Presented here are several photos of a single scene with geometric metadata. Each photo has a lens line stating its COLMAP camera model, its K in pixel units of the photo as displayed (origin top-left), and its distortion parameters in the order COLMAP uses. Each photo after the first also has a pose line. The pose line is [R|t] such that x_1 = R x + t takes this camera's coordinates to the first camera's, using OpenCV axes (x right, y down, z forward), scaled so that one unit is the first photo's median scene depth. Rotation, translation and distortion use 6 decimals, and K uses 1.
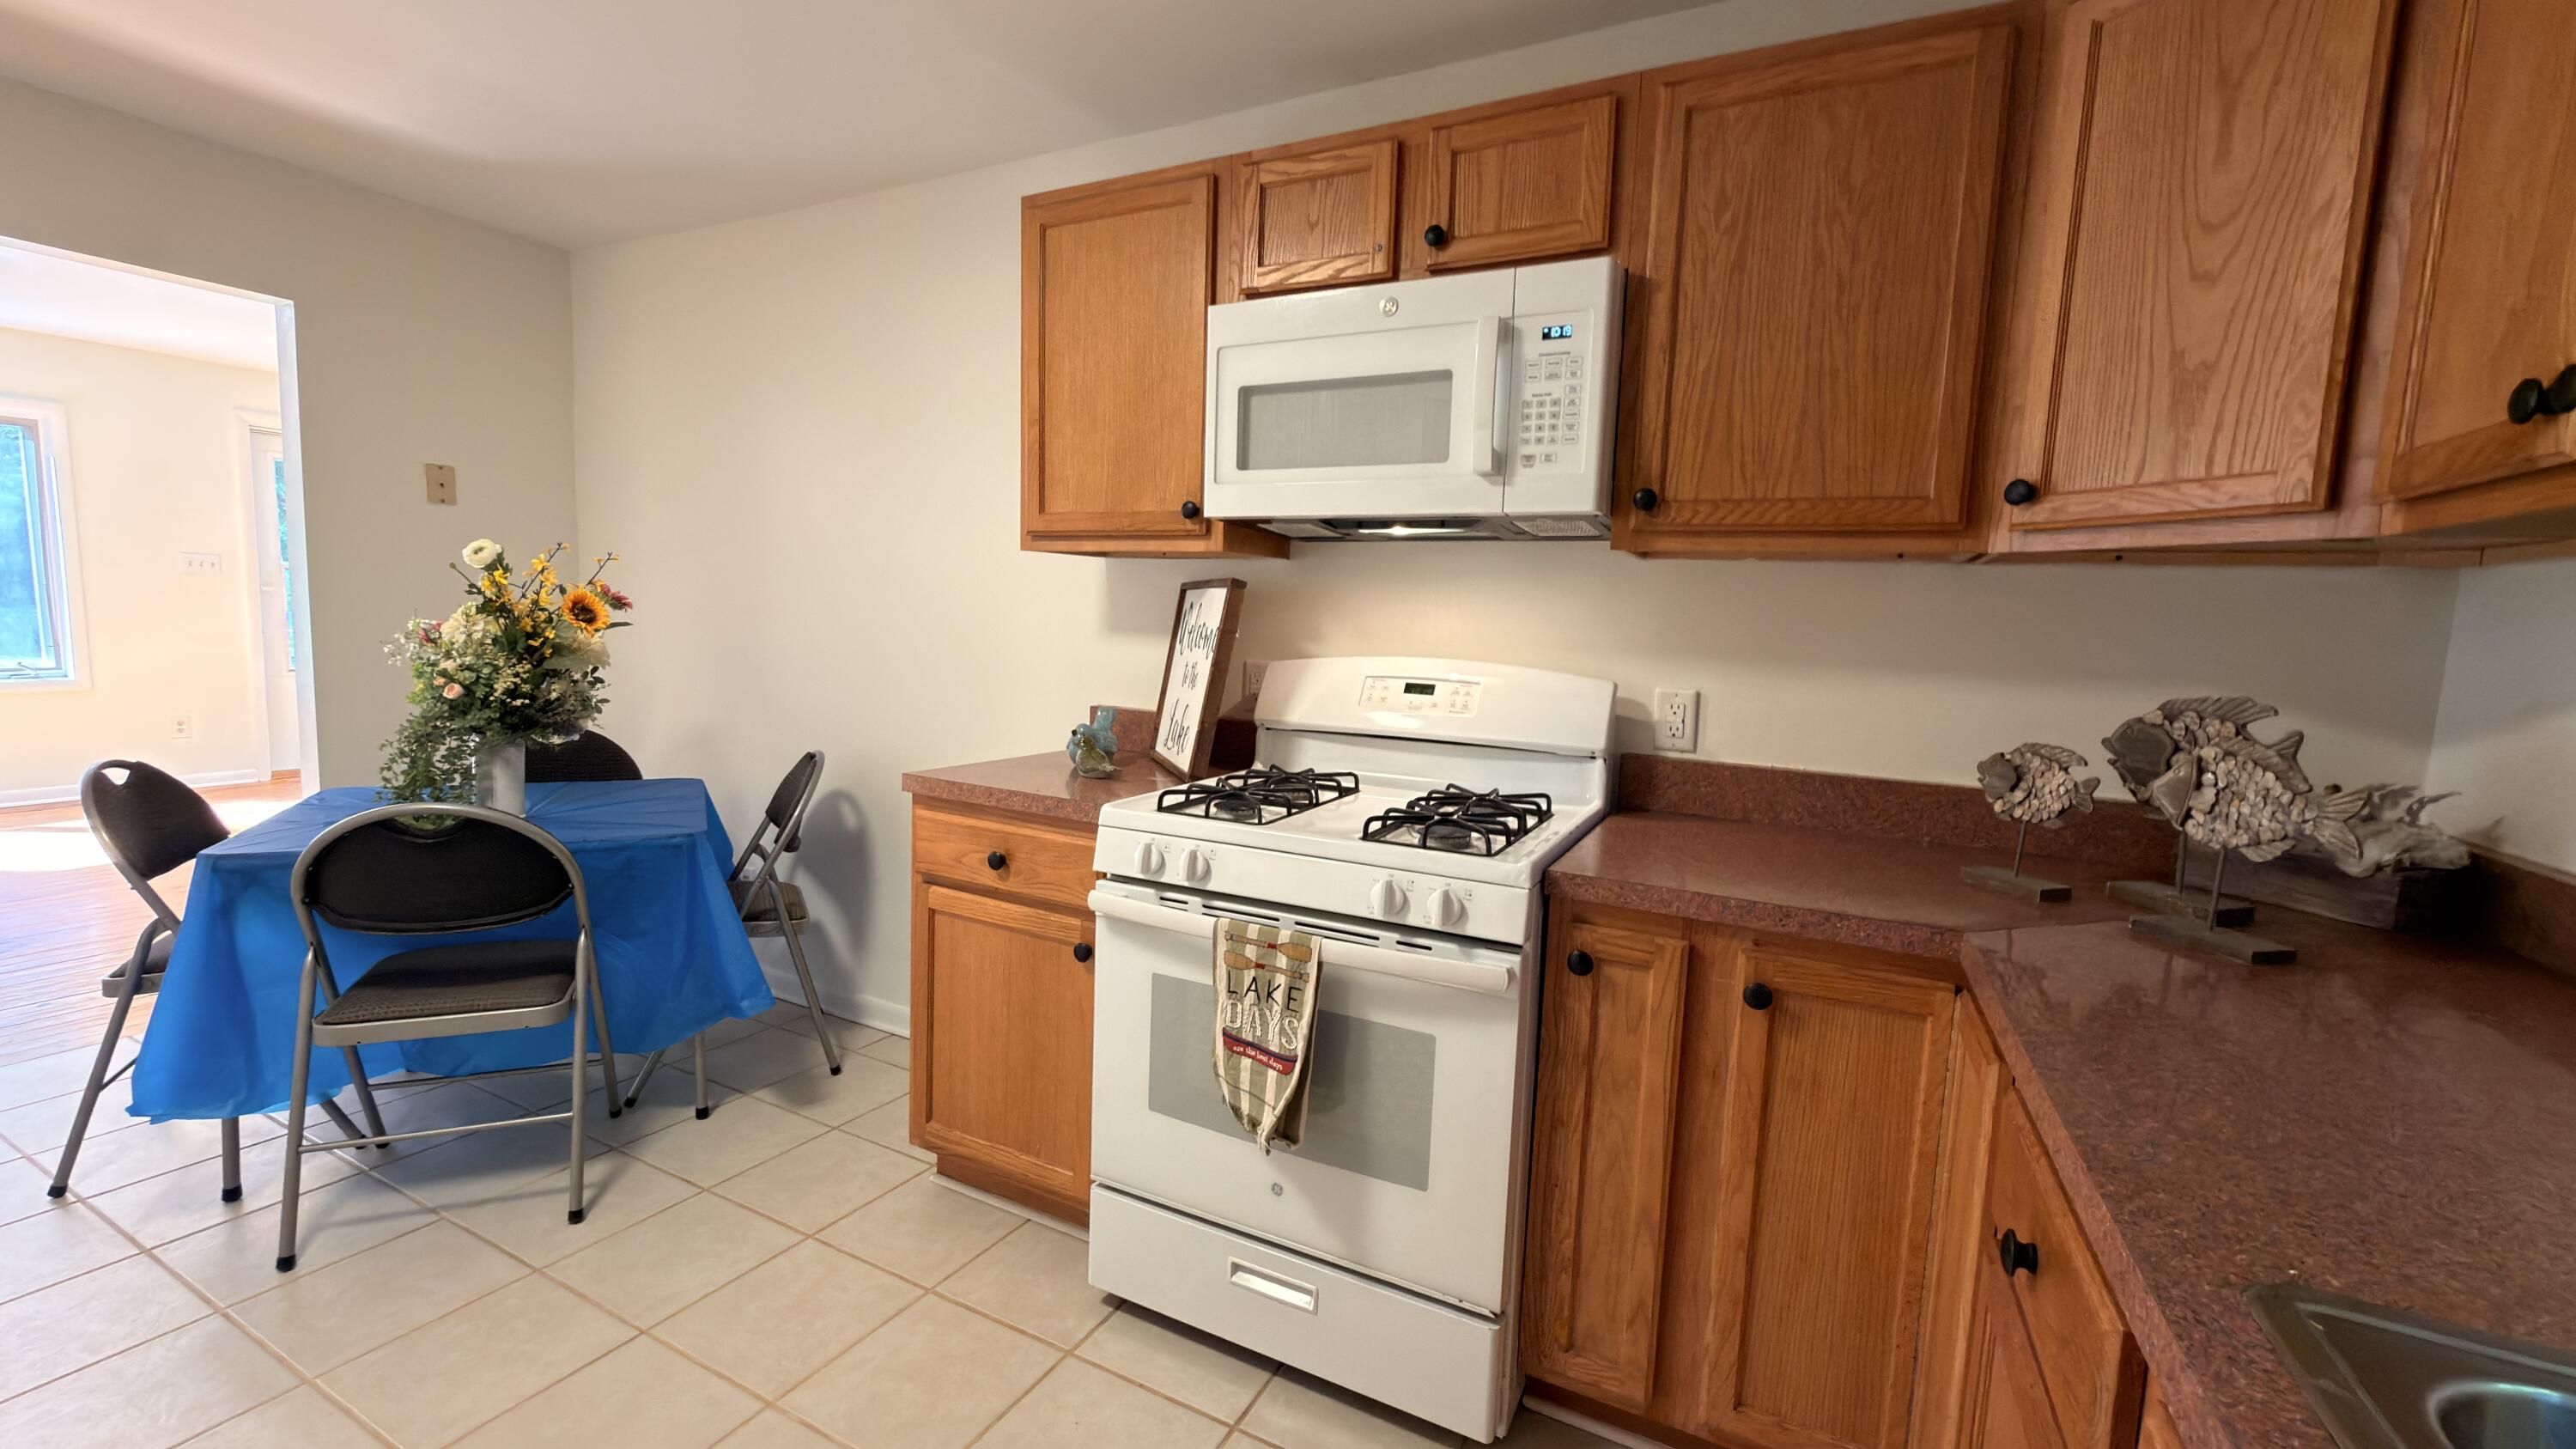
lens RADIAL K [[1042.3, 0, 1288.0], [0, 1042.3, 724.5], [0, 0, 1]] dist [-0.000074, 0.000136]
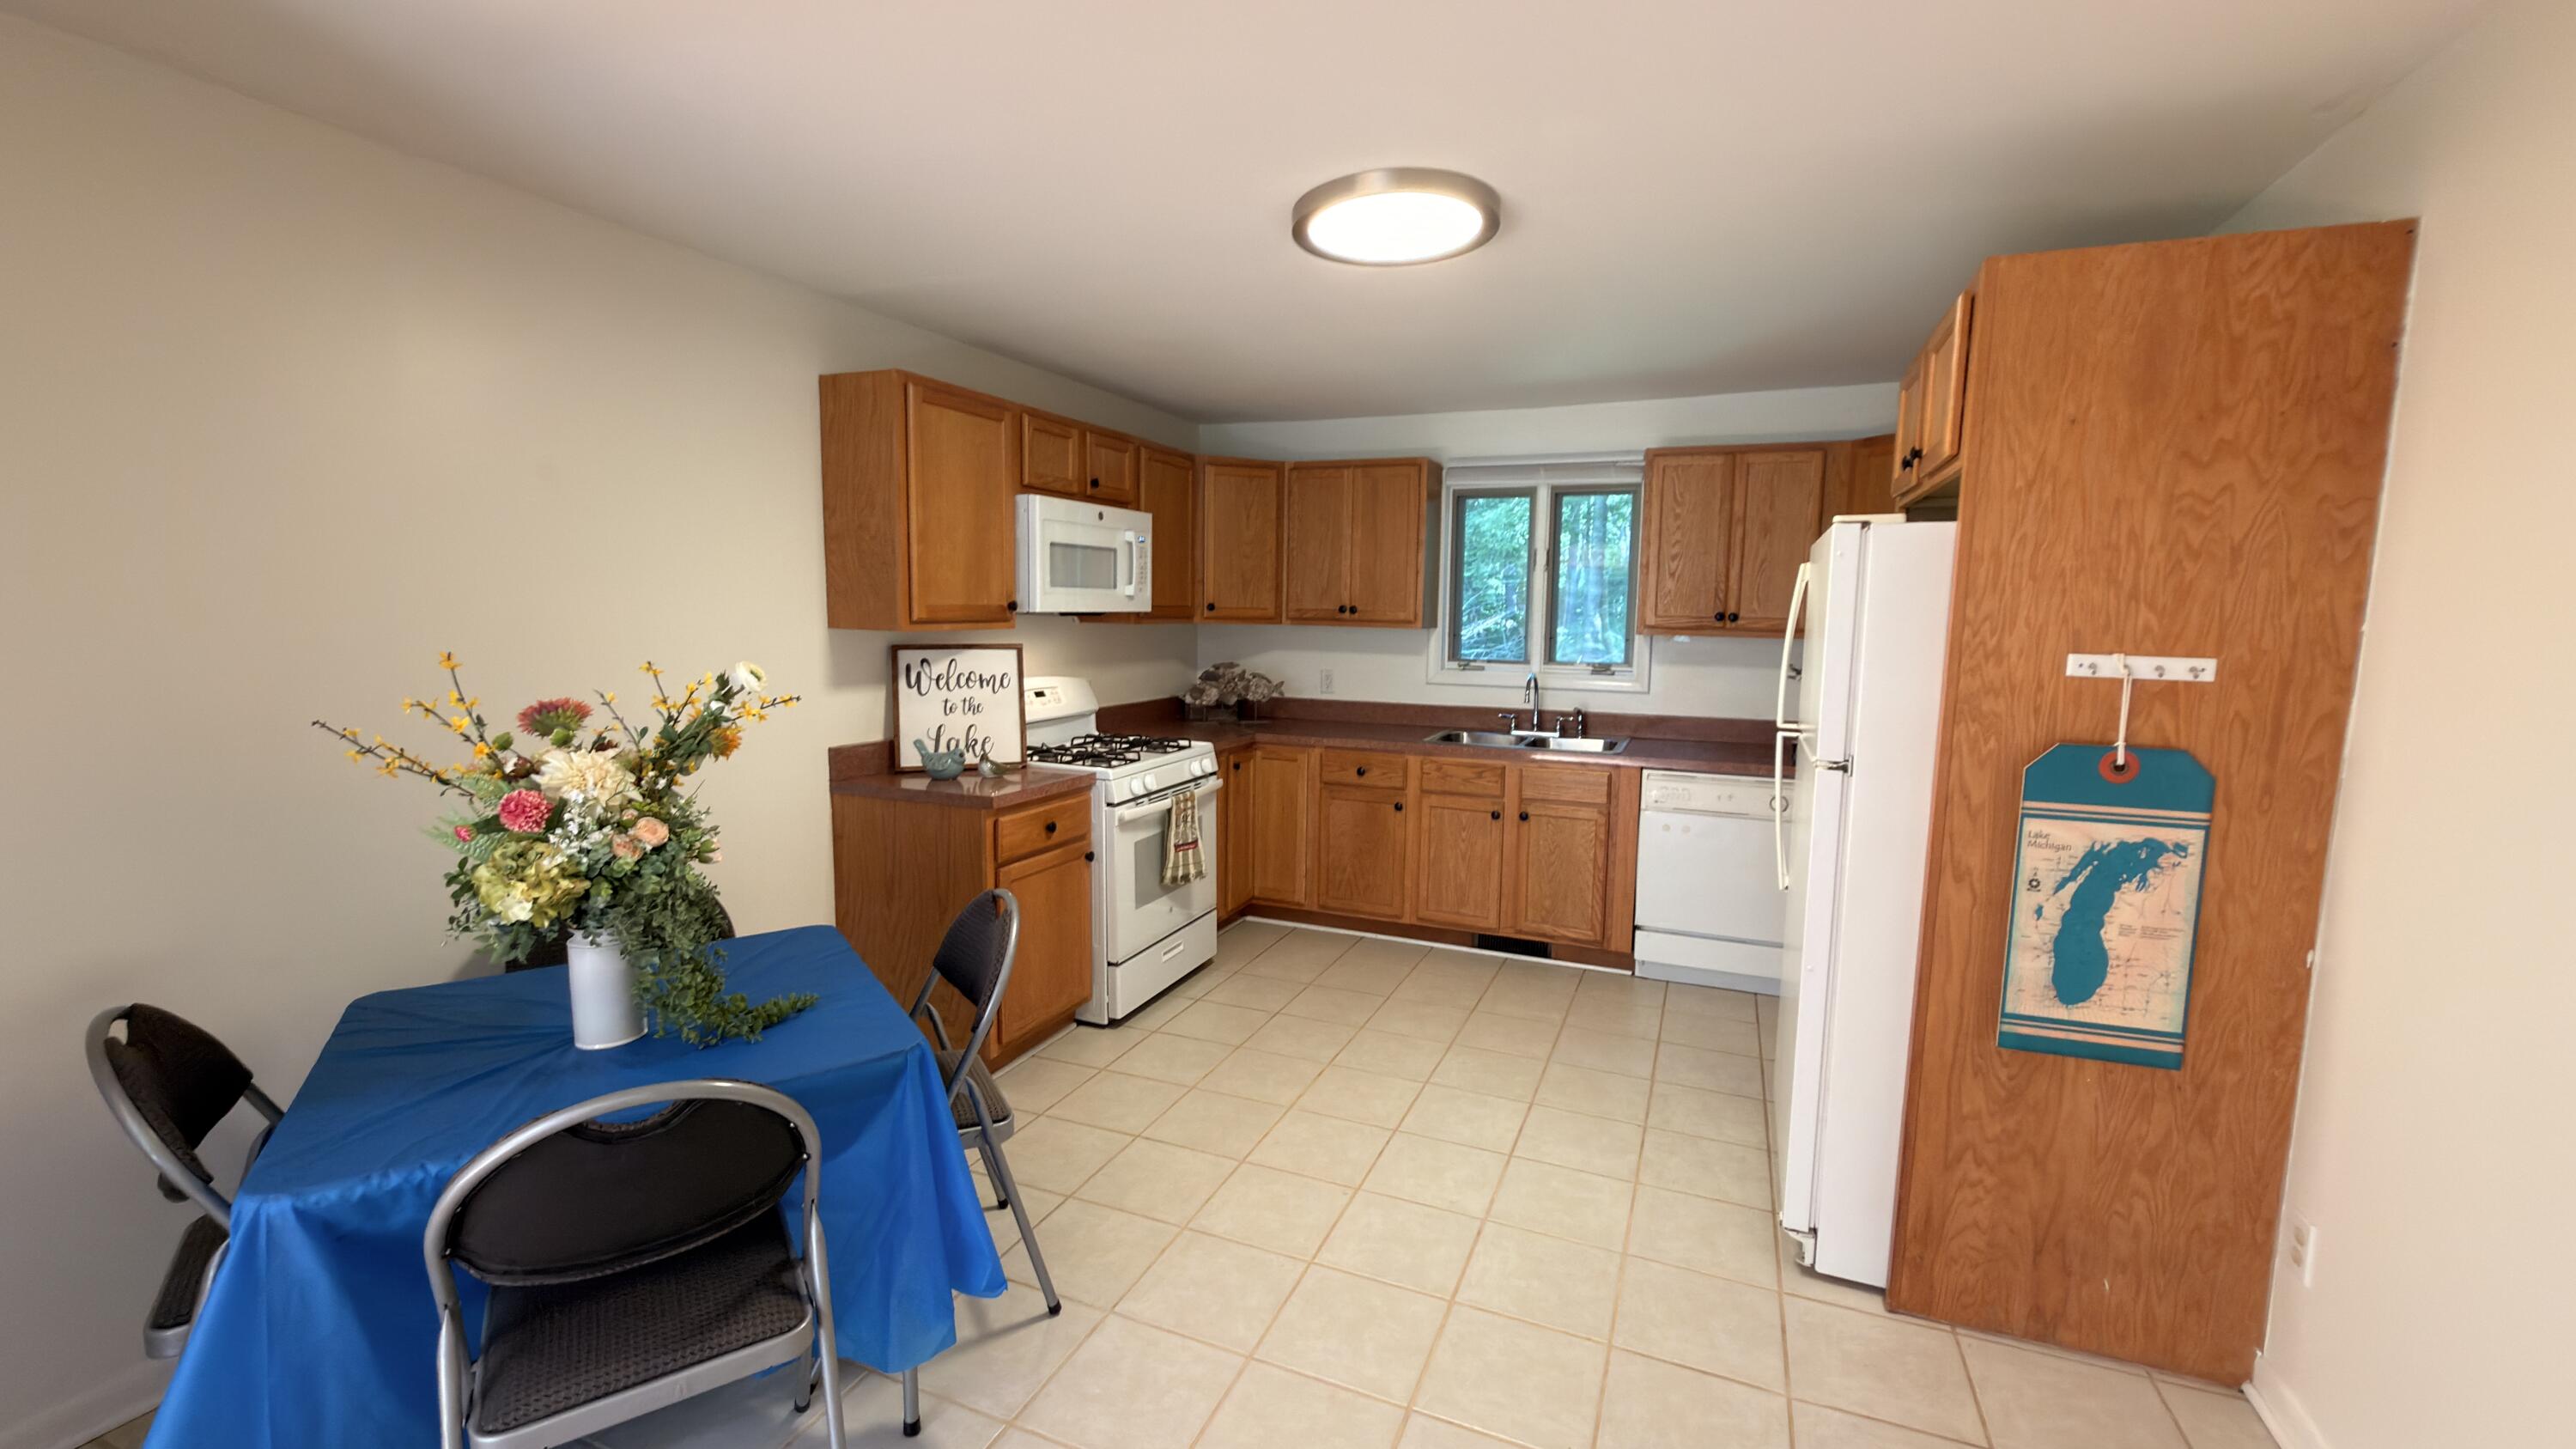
lens RADIAL K [[1042.3, 0, 1288.0], [0, 1042.3, 724.5], [0, 0, 1]] dist [-0.000074, 0.000136]
pose [[-0.080706, -0.152319, 0.985031, -2.004961], [0.086142, 0.983491, 0.159139, -0.272405], [-0.993009, 0.097696, -0.066253, 0.758541]]
